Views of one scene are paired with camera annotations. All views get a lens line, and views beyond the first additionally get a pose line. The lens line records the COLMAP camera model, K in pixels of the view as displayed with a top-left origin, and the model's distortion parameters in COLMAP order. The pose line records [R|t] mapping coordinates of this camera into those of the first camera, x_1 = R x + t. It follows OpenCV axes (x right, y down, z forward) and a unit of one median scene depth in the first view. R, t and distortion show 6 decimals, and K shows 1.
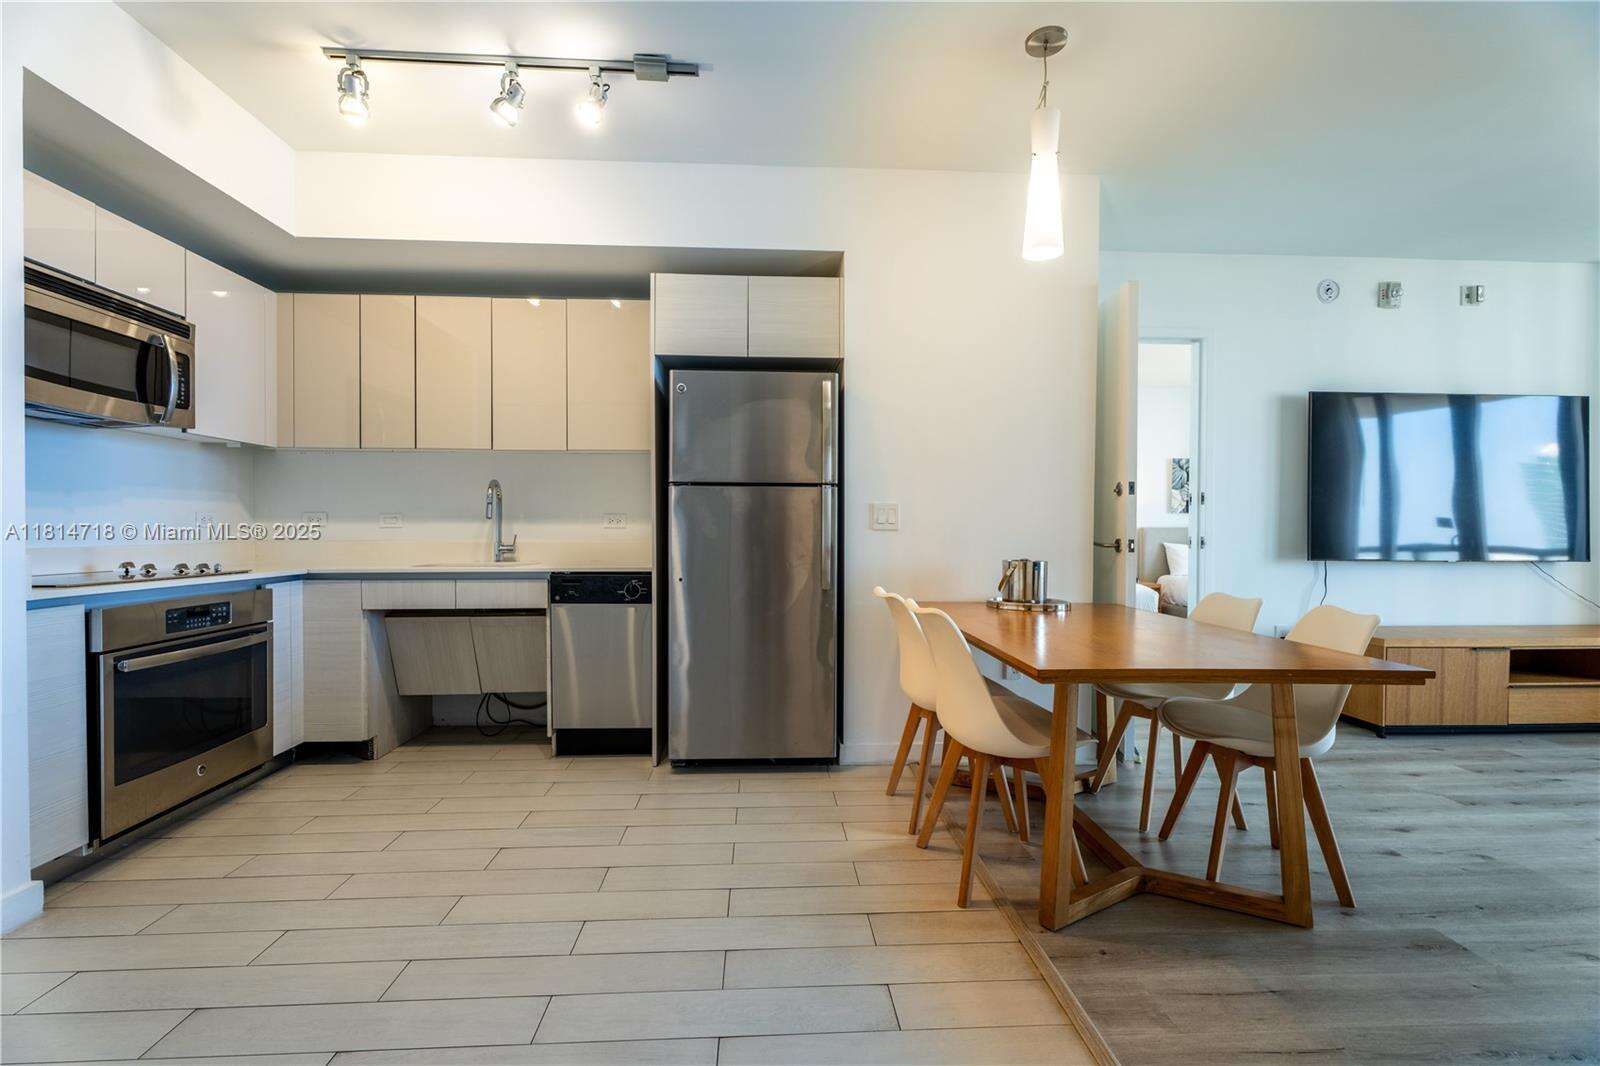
lens RADIAL K [[715.9, 0, 809.1], [0, 715.9, 542.0], [0, 0, 1]] dist [0.005772, 0.000833]
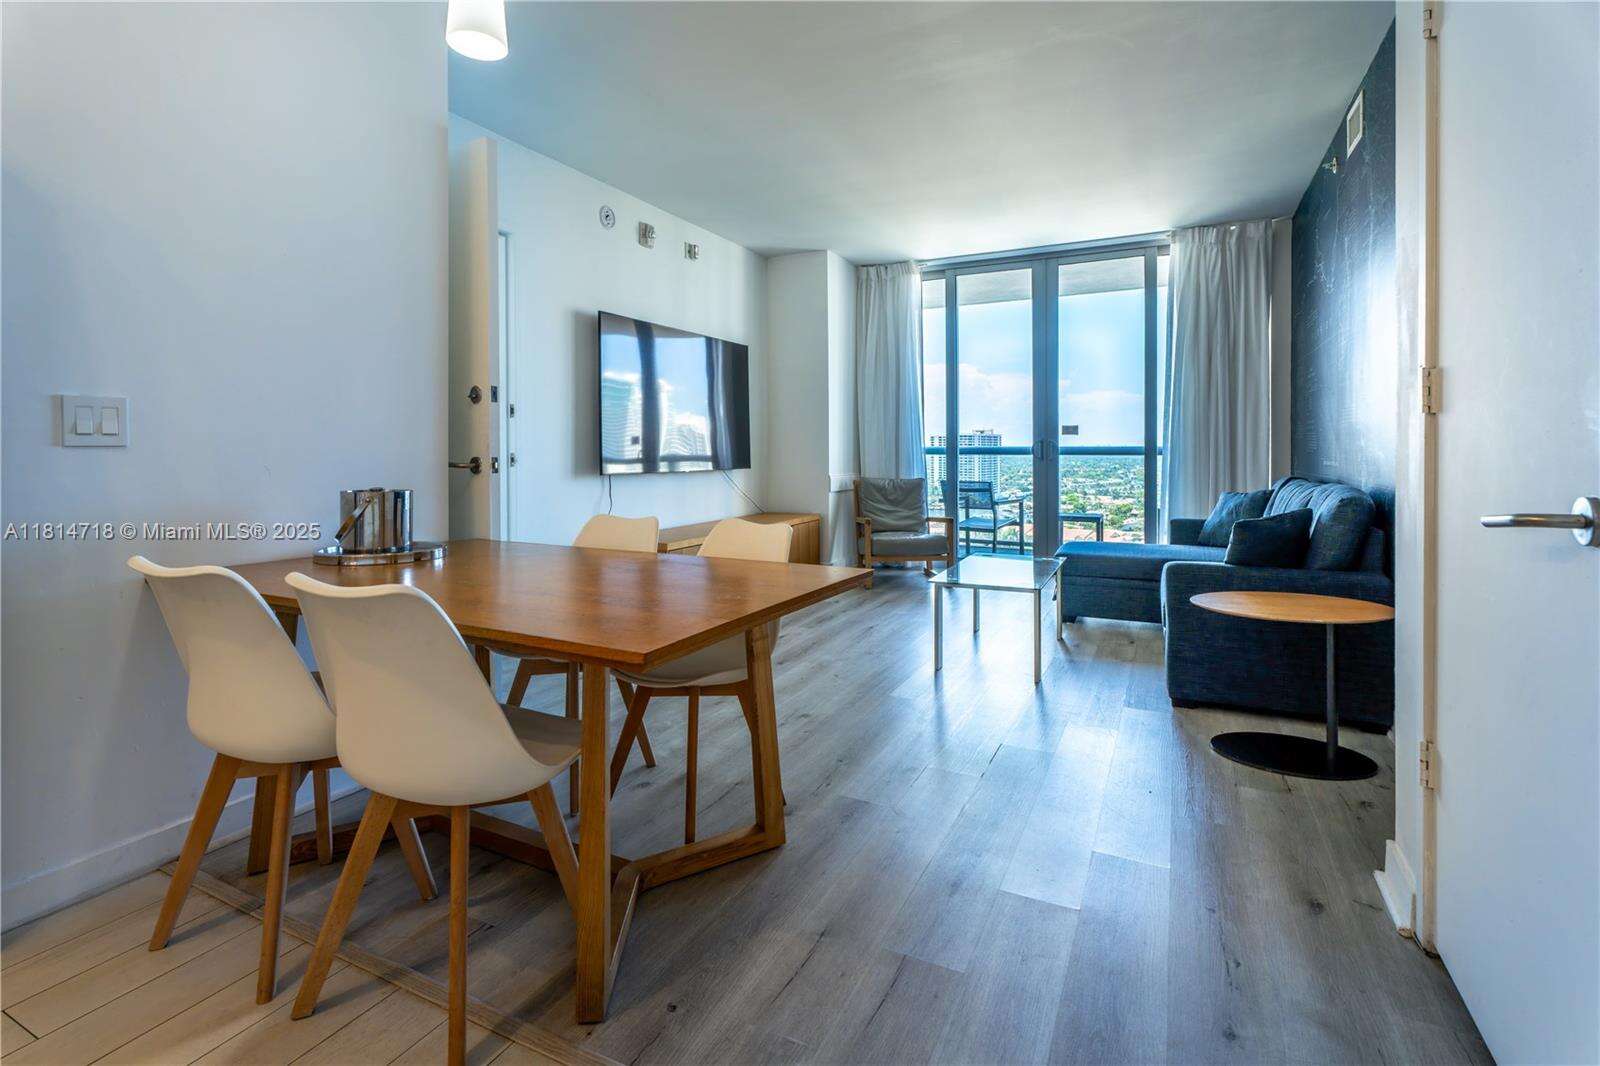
lens RADIAL K [[750.6, 0, 796.2], [0, 750.6, 454.7], [0, 0, 1]] dist [0.004970, -0.000258]
pose [[0.499349, -0.011787, 0.866321, -0.115925], [0.015083, 0.999874, 0.004909, -0.006023], [-0.866269, 0.010616, 0.499464, 0.275916]]
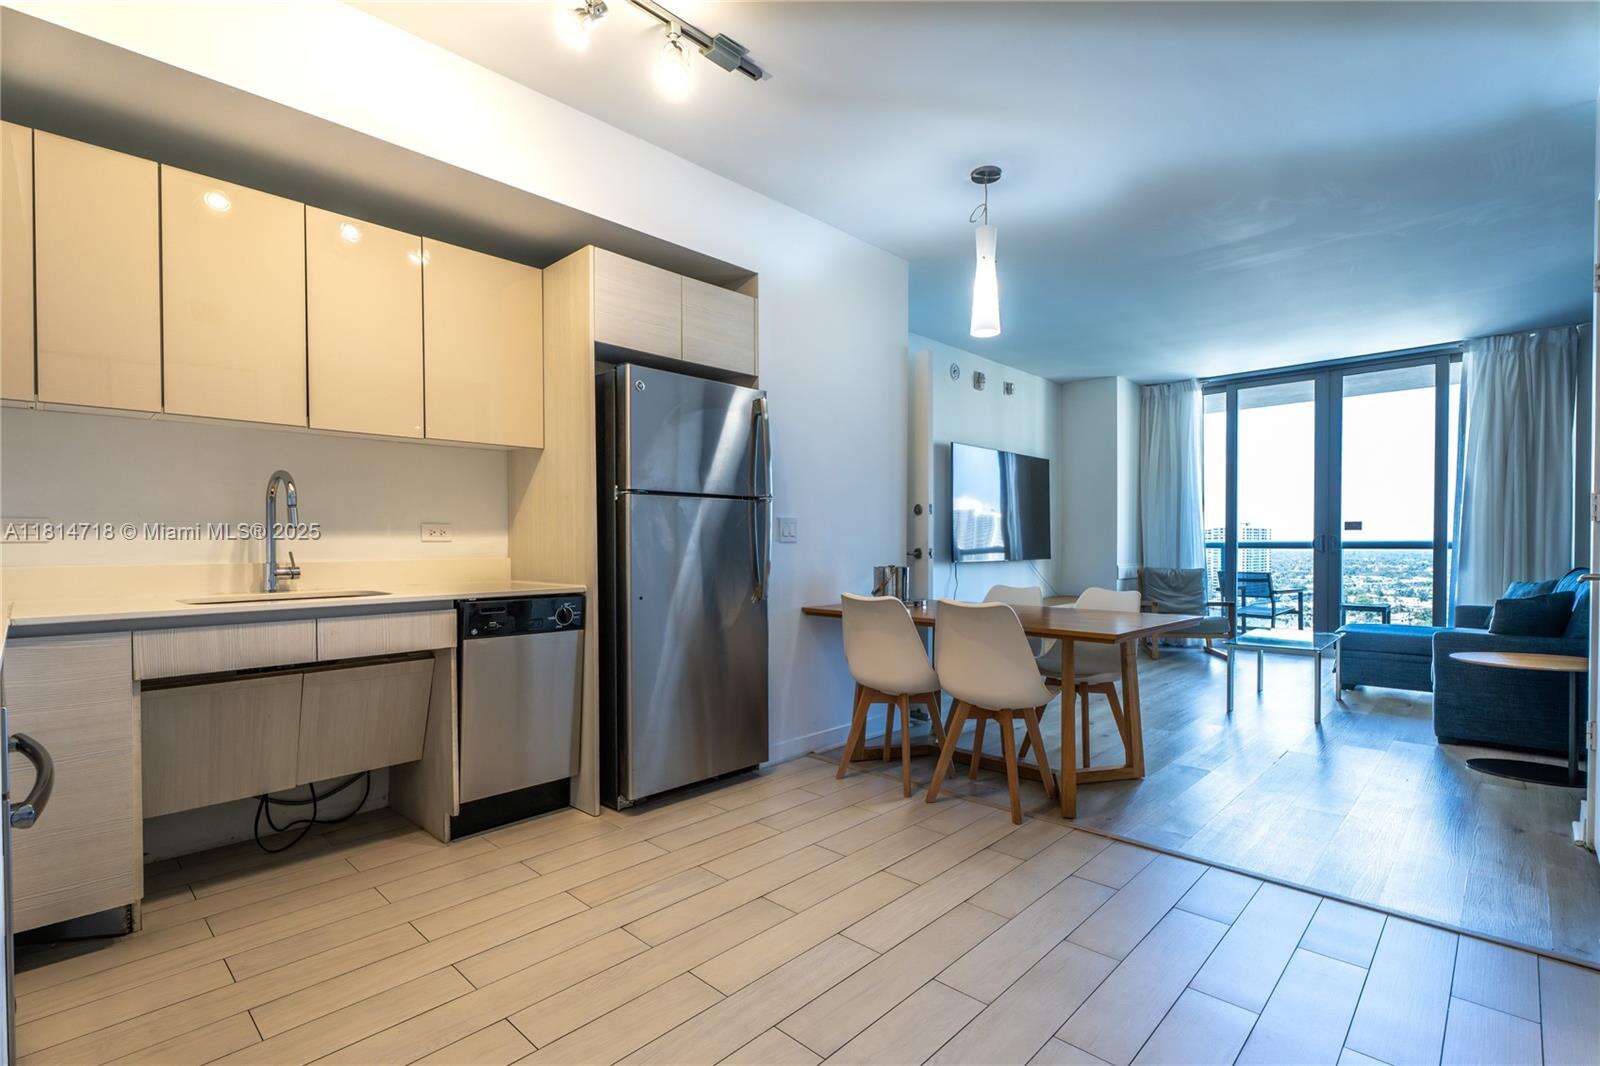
lens RADIAL K [[750.6, 0, 808.4], [0, 750.6, 559.7], [0, 0, 1]] dist [0.004970, -0.000258]
pose [[0.721885, -0.021106, 0.691691, -0.651044], [0.013756, 0.999775, 0.016150, -0.008845], [-0.691877, -0.002144, 0.722013, 0.164070]]
